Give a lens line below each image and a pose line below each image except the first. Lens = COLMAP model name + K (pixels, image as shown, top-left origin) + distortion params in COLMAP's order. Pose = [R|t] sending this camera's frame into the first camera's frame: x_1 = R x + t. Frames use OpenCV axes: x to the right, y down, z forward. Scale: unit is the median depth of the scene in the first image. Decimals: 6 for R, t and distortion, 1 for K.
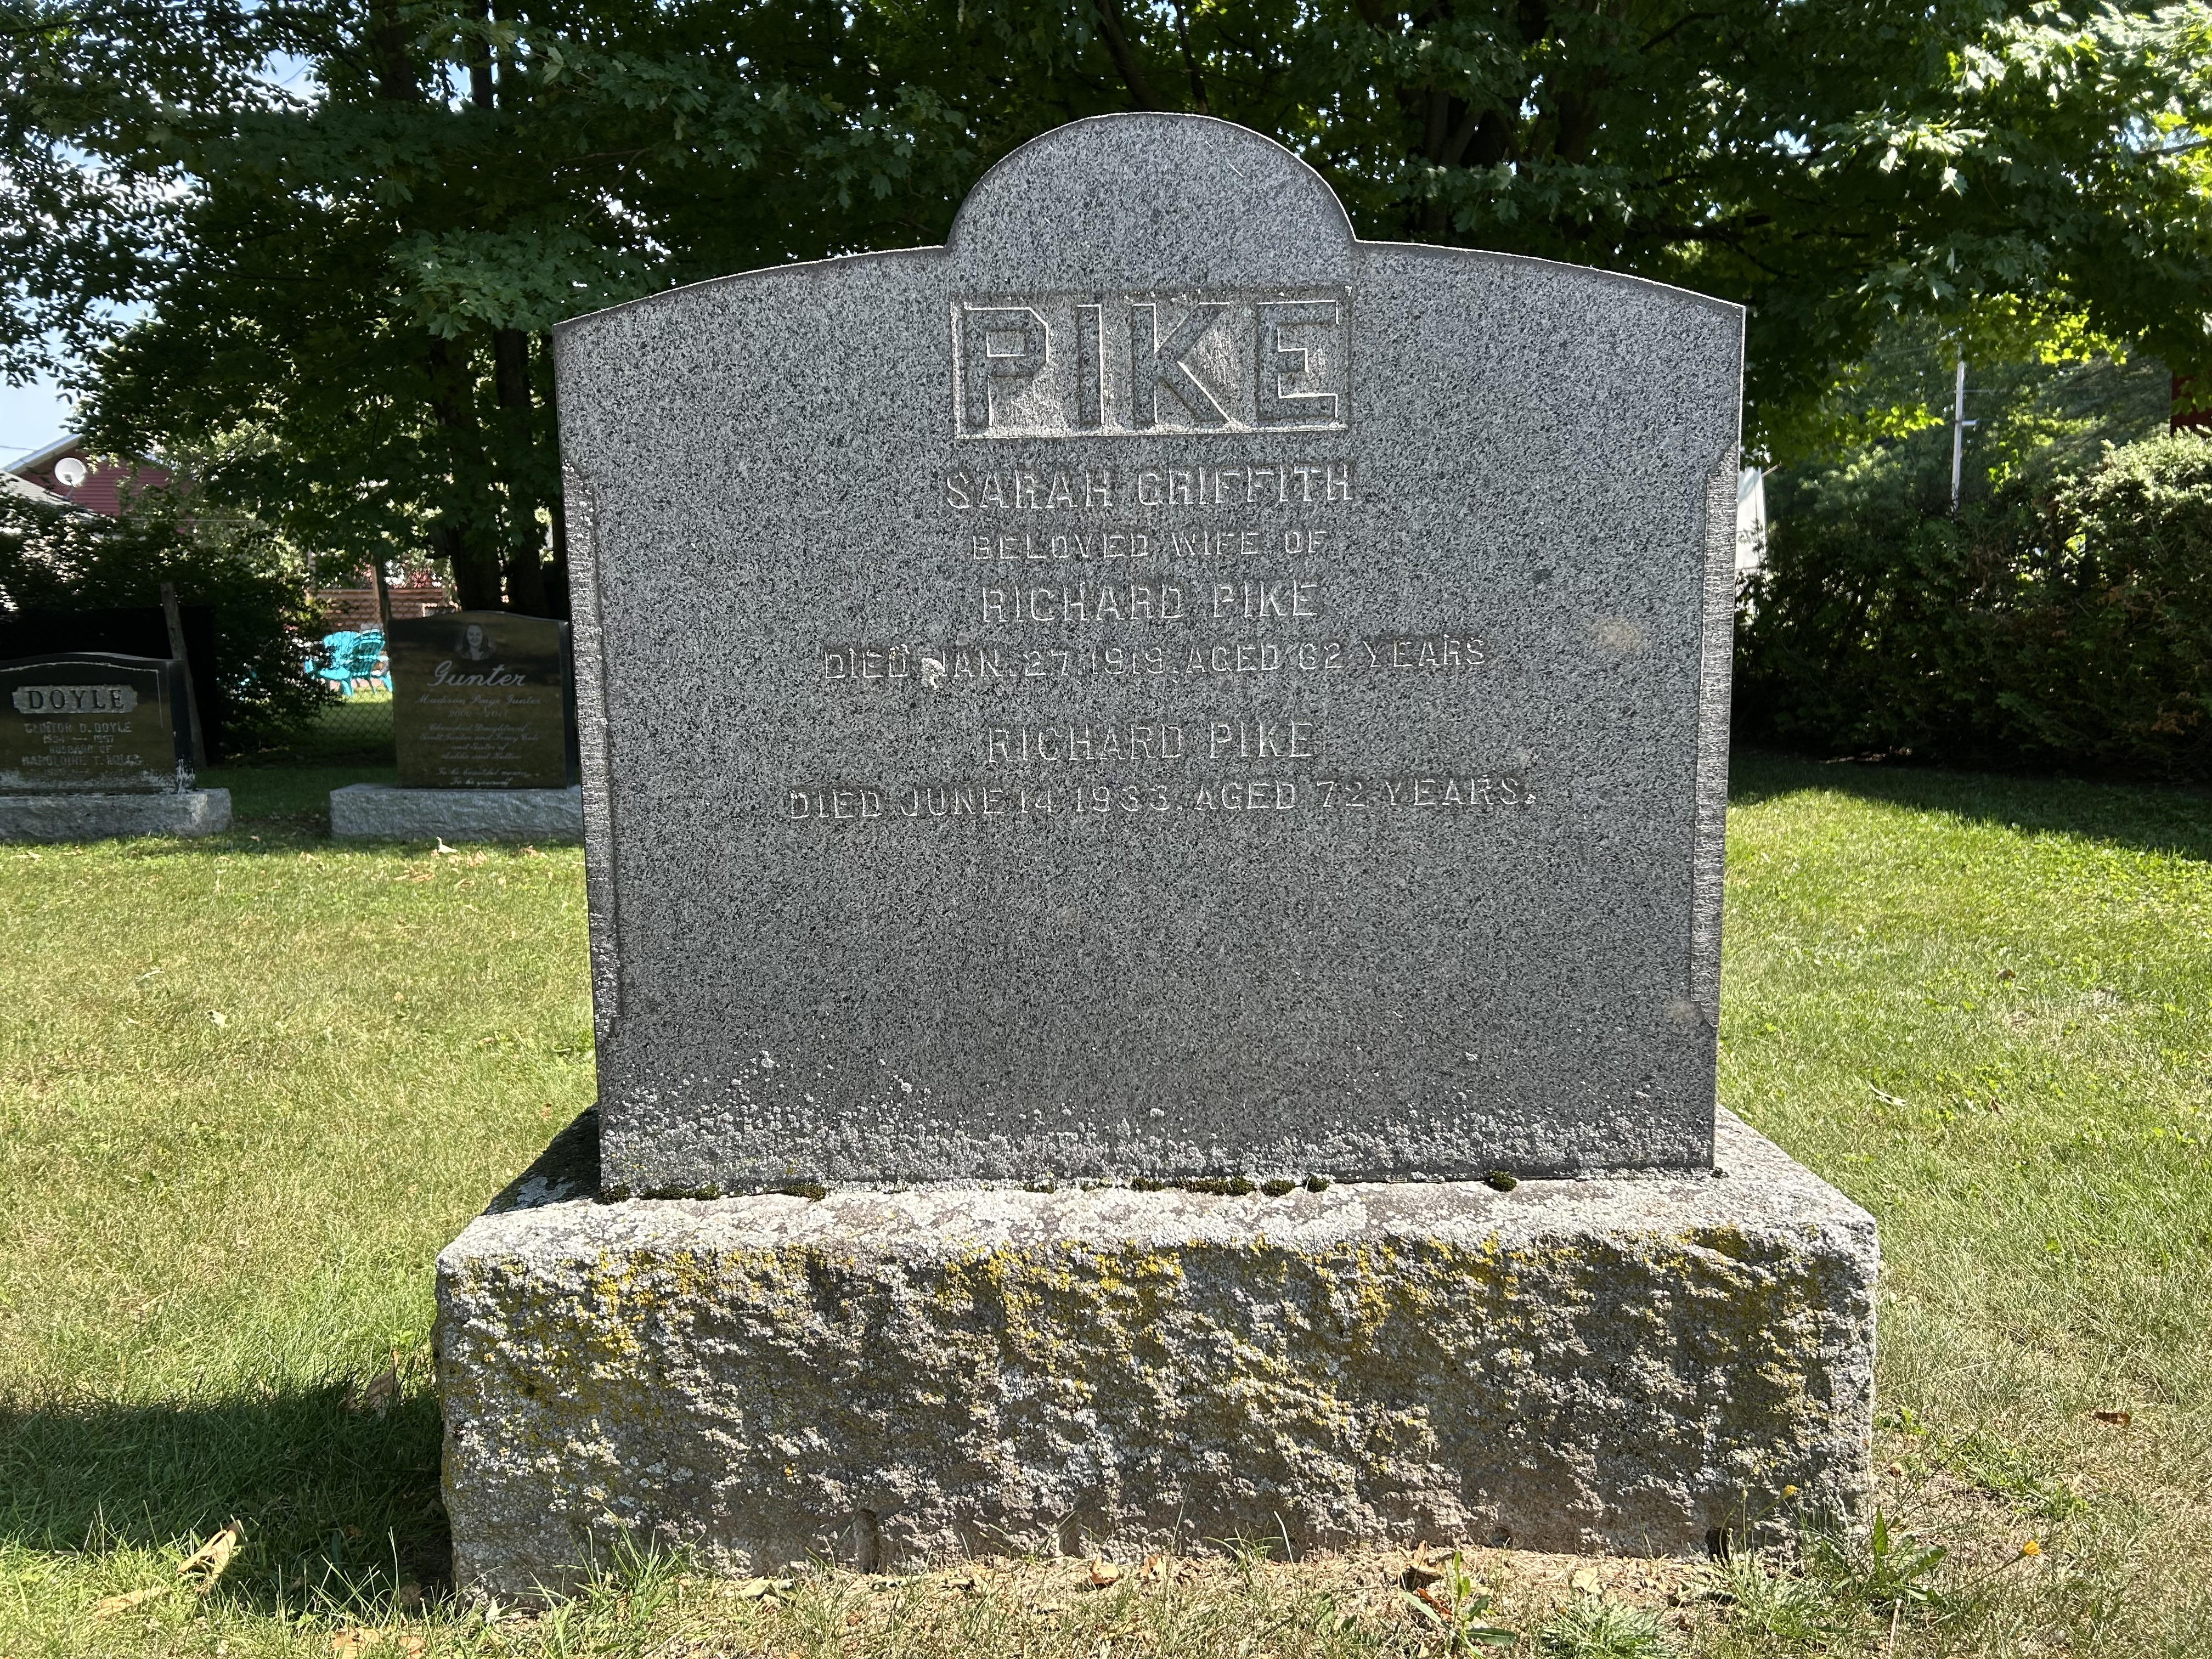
lens RADIAL K [[1677.7, 0, 1113.1], [0, 1677.7, 840.8], [0, 0, 1]] dist [0.044712, -0.058680]
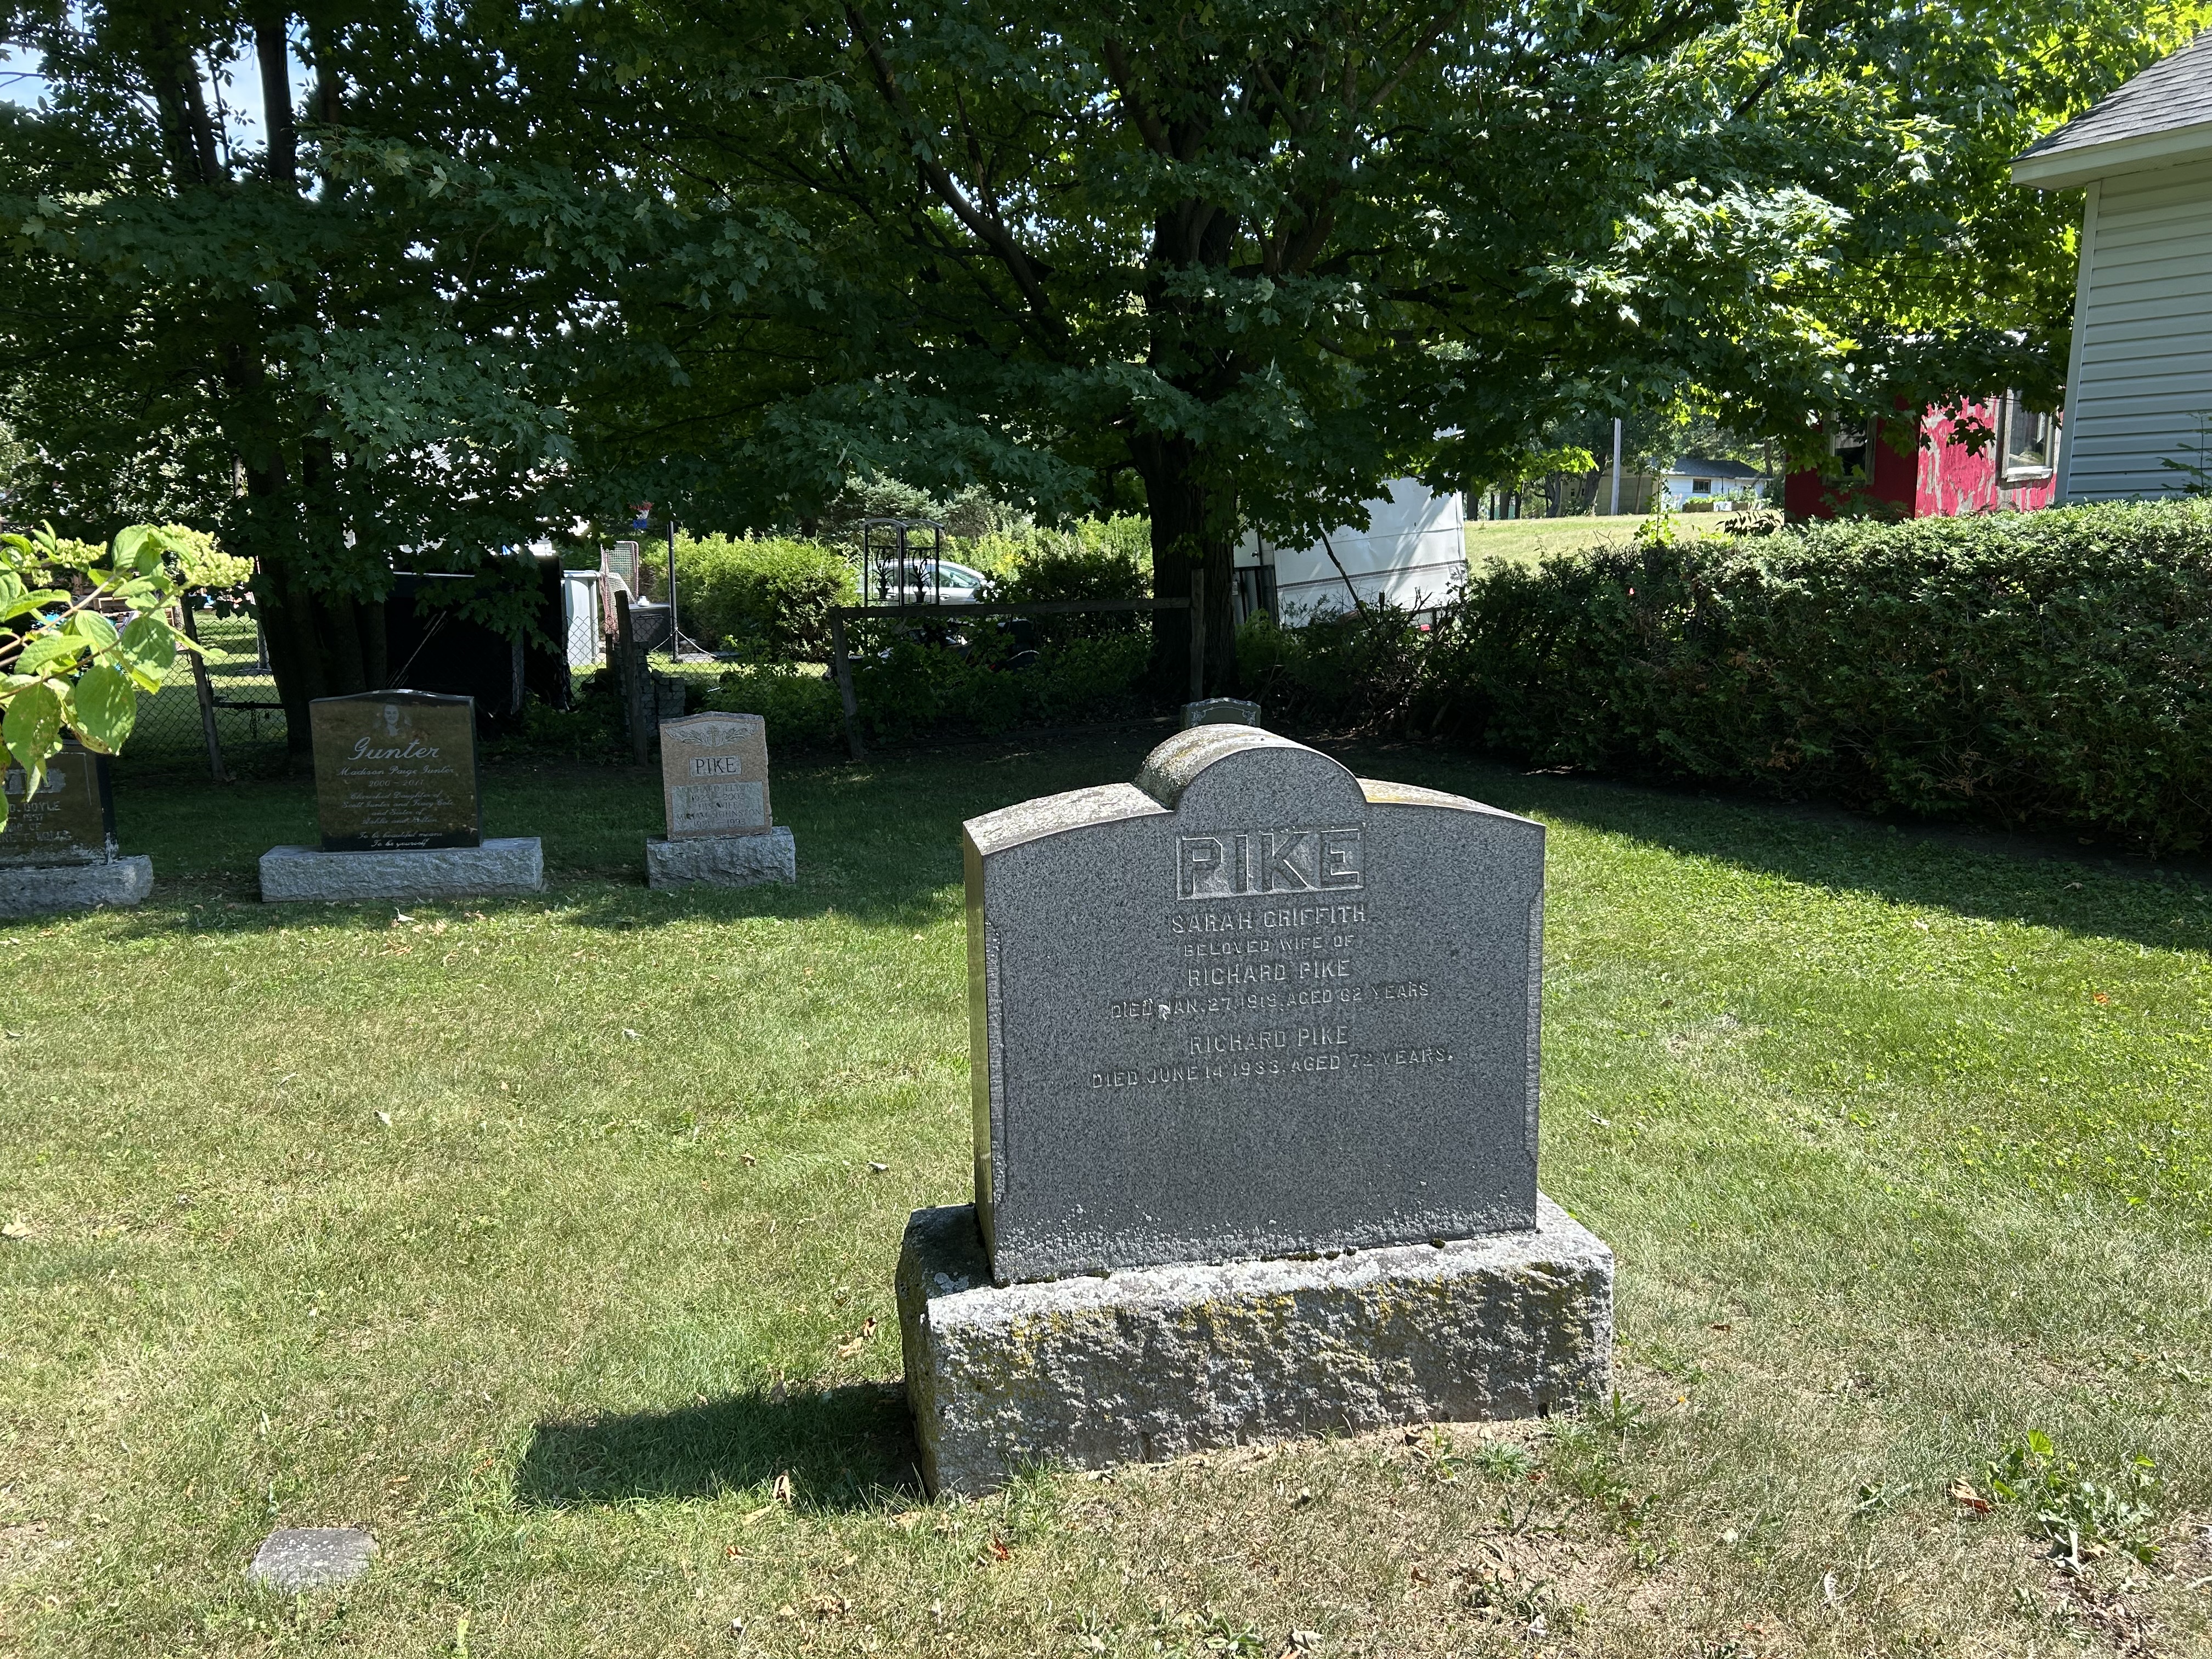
lens RADIAL K [[1677.7, 0, 1132.1], [0, 1677.7, 802.6], [0, 0, 1]] dist [0.044712, -0.058680]
pose [[0.984456, -0.028600, 0.173287, -0.487244], [0.024997, 0.999424, 0.022938, -0.399188], [-0.173843, -0.018250, 0.984604, -0.960290]]
